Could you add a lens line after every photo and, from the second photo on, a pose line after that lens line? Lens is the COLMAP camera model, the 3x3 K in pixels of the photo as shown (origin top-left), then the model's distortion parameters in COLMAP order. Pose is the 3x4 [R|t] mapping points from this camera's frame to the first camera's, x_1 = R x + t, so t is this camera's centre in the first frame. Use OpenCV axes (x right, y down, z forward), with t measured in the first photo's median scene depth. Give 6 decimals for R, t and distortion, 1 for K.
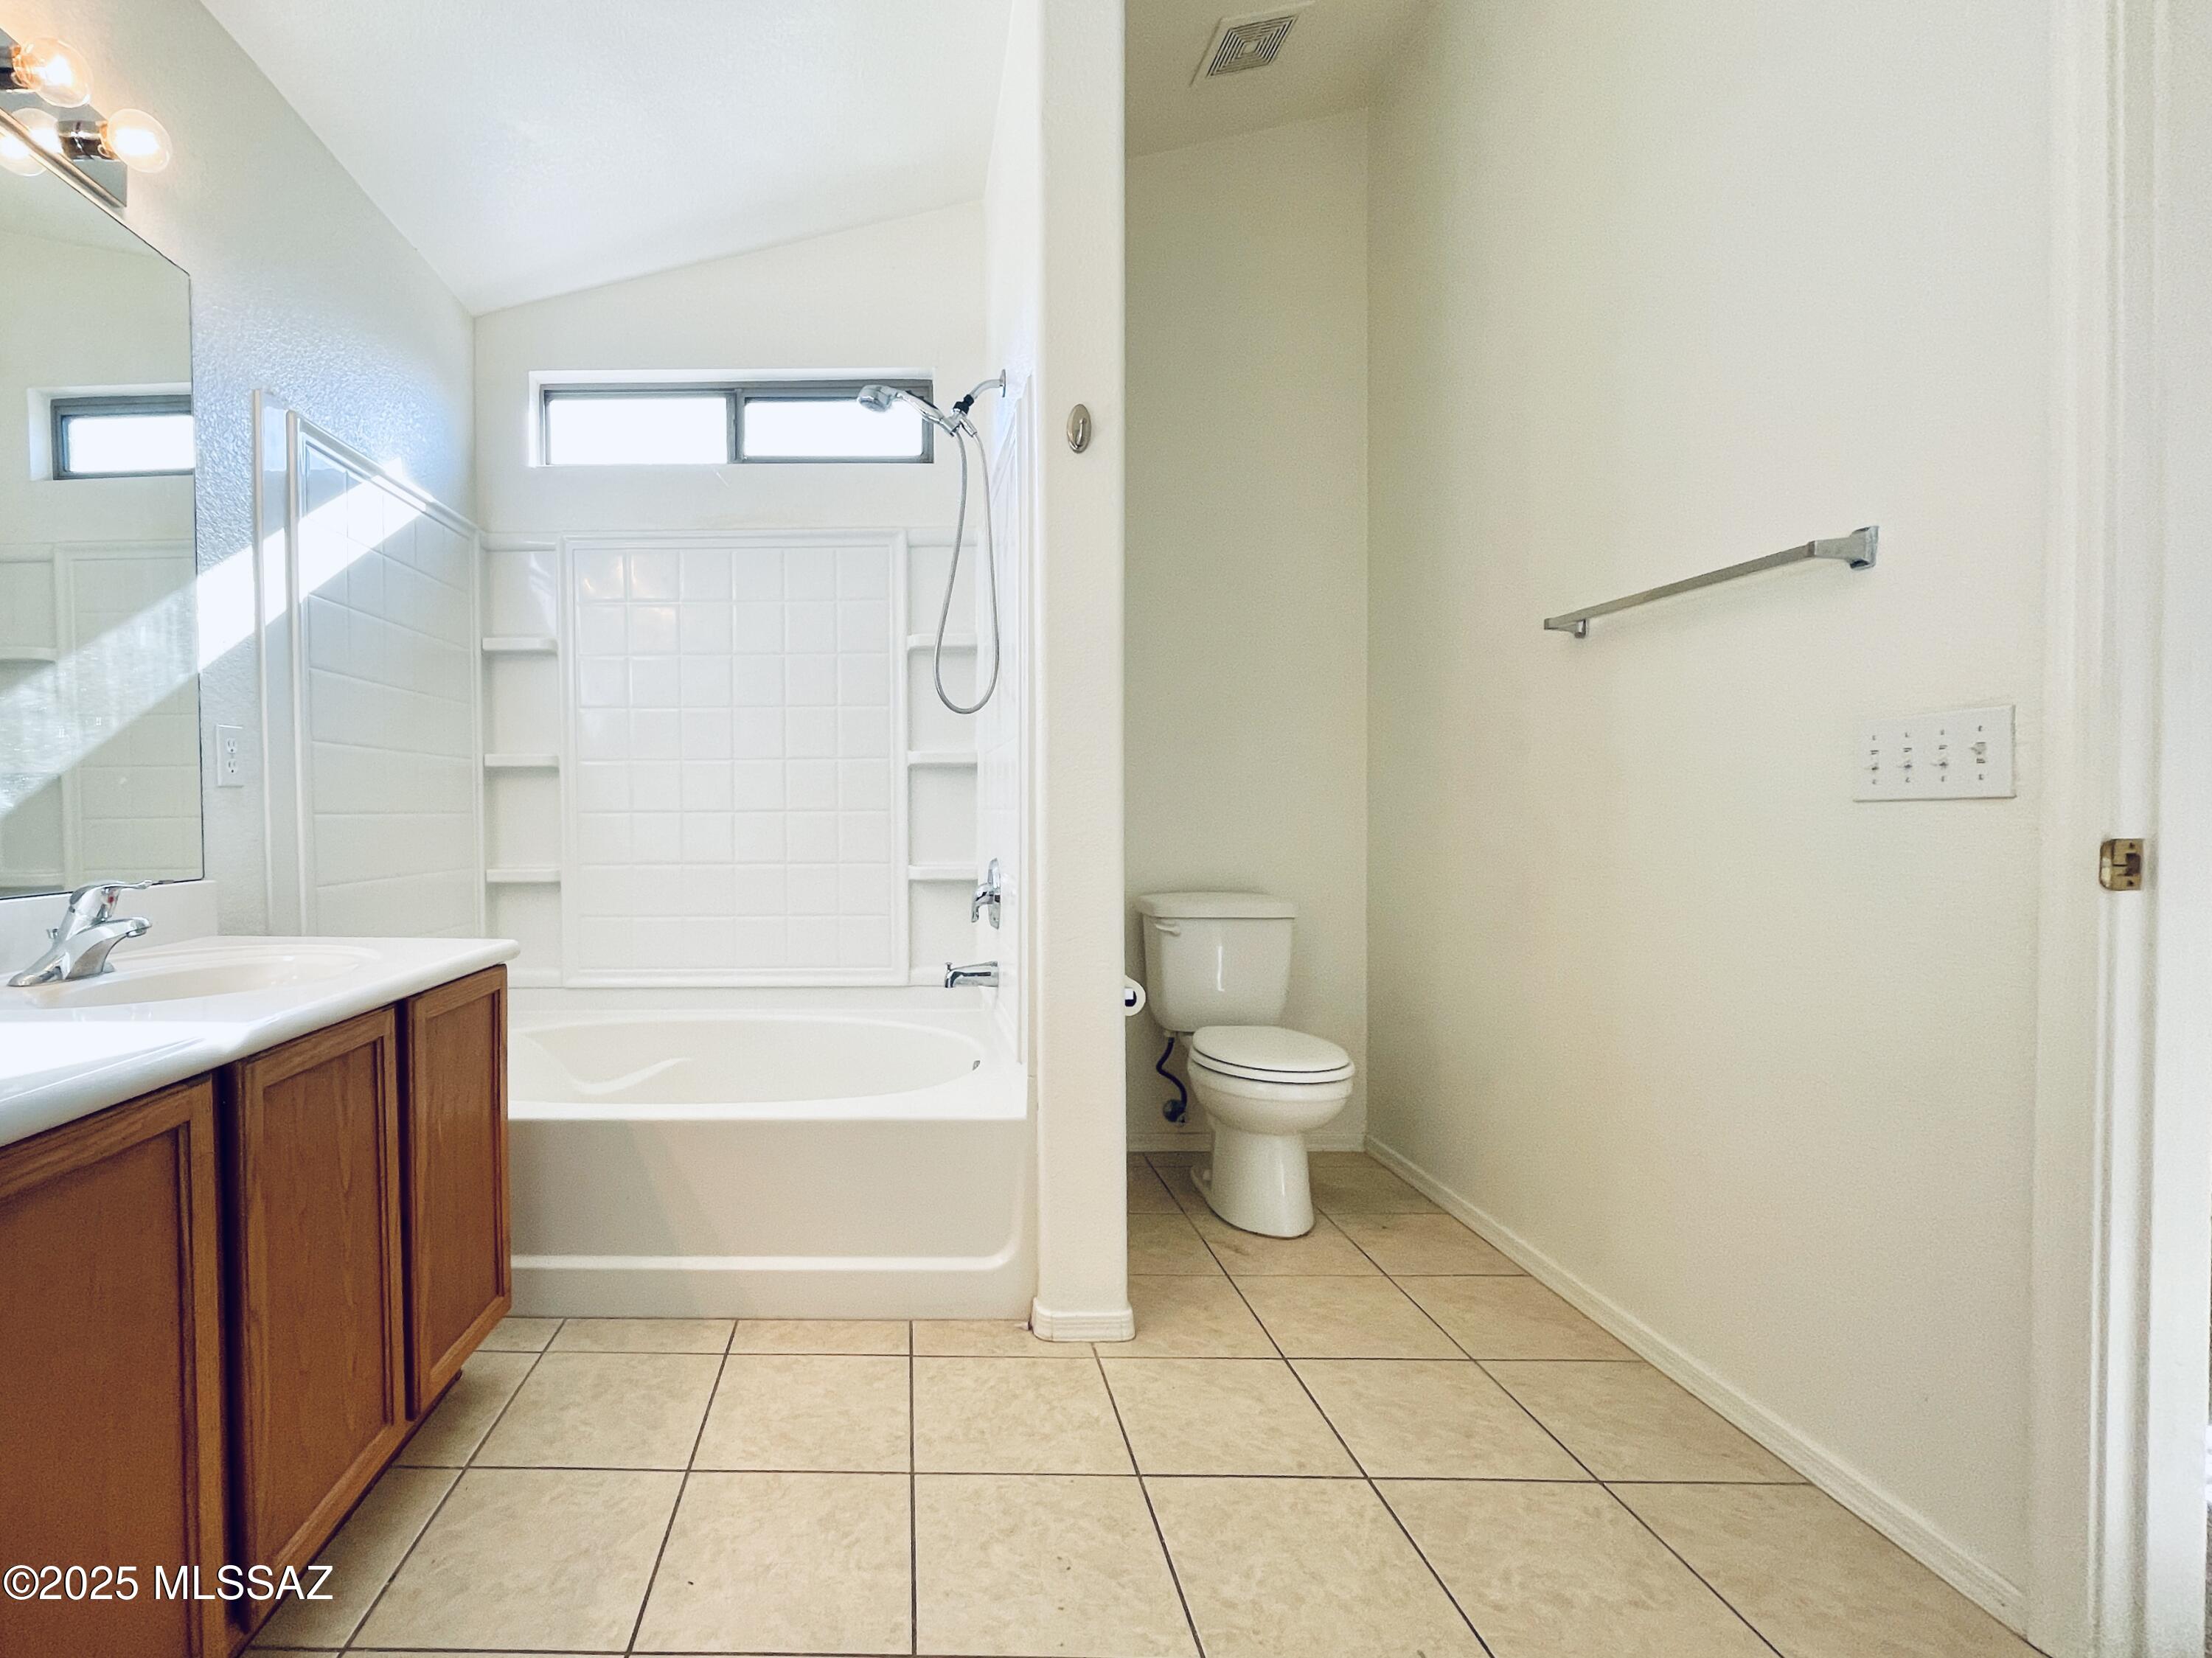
lens RADIAL K [[1004.8, 0, 939.4], [0, 1004.8, 837.8], [0, 0, 1]] dist [-0.000836, -0.002524]
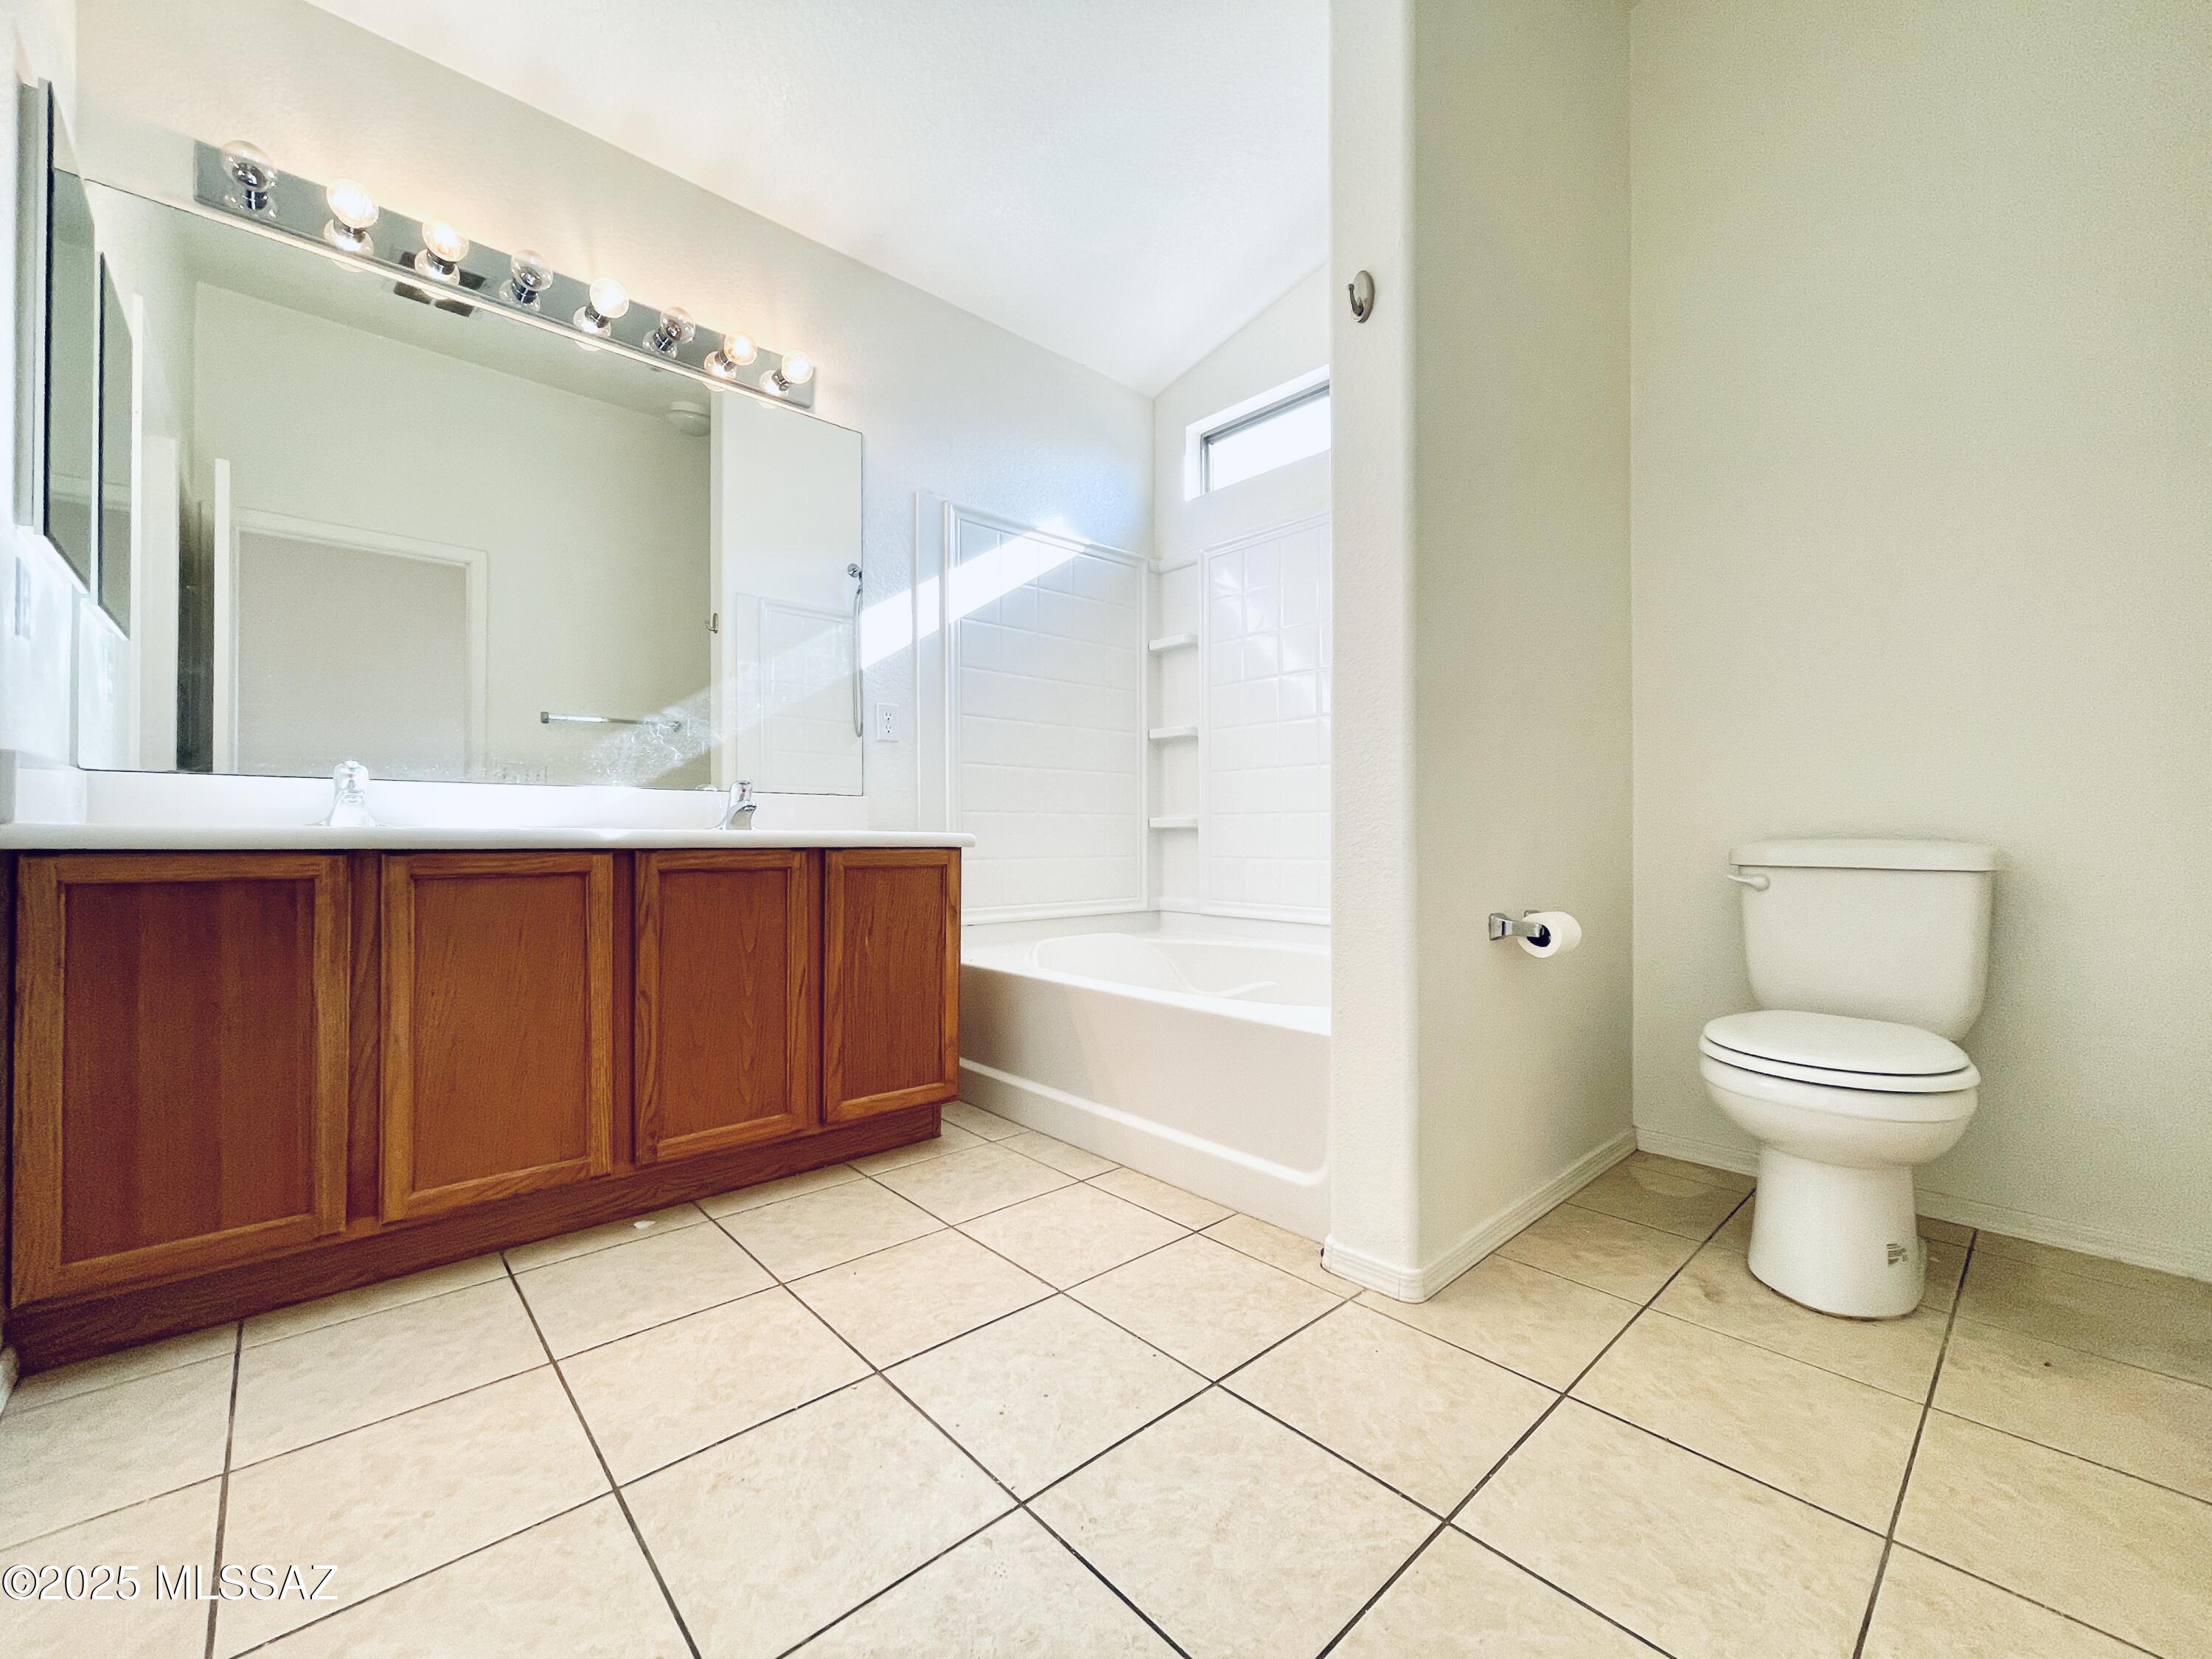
lens RADIAL K [[901.9, 0, 1124.7], [0, 901.9, 825.5], [0, 0, 1]] dist [-0.002022, 0.000485]
pose [[0.692343, -0.003118, -0.721562, 0.559727], [-0.016244, 0.999670, -0.019906, 0.100180], [0.721386, 0.025503, 0.692064, 0.257530]]
